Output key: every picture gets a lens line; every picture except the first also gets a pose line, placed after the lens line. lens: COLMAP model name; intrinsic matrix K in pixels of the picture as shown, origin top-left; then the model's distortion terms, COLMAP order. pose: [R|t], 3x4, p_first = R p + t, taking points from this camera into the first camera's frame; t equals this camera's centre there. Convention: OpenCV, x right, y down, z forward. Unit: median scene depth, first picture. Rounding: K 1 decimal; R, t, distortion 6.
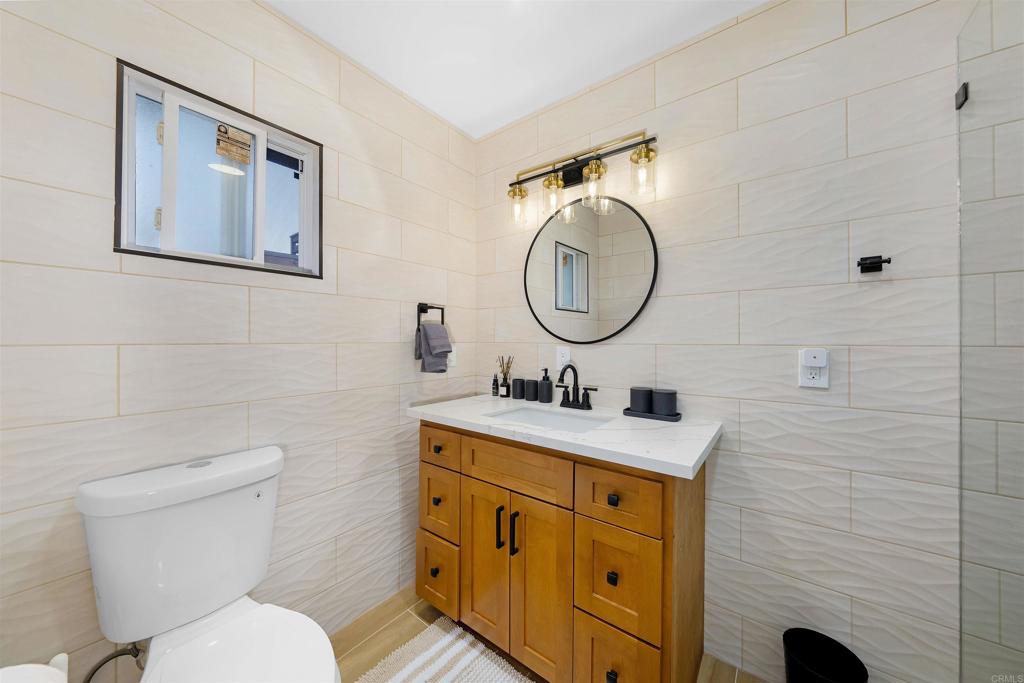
lens RADIAL K [[352.8, 0, 512.0], [0, 352.8, 341.5], [0, 0, 1]] dist [-0.000416, -0.000021]
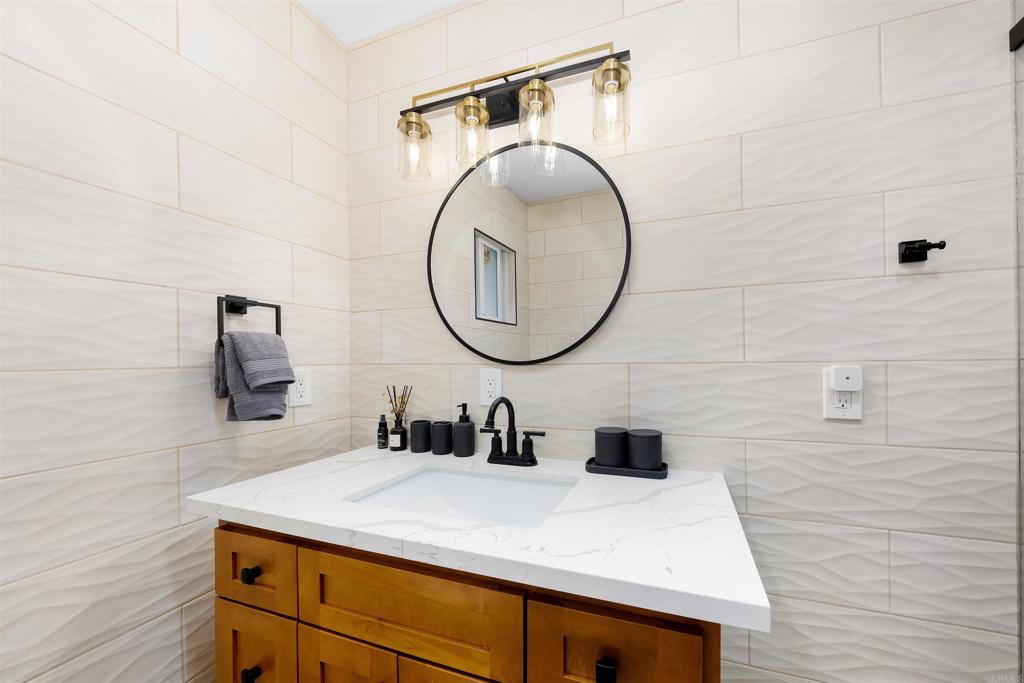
lens RADIAL K [[351.5, 0, 551.1], [0, 351.5, 360.7], [0, 0, 1]] dist [-0.002582, -0.000111]
pose [[0.941313, -0.013192, 0.337276, 0.033176], [0.014297, 0.999897, -0.000791, 0.000779], [-0.337231, 0.005566, 0.941405, 0.377370]]
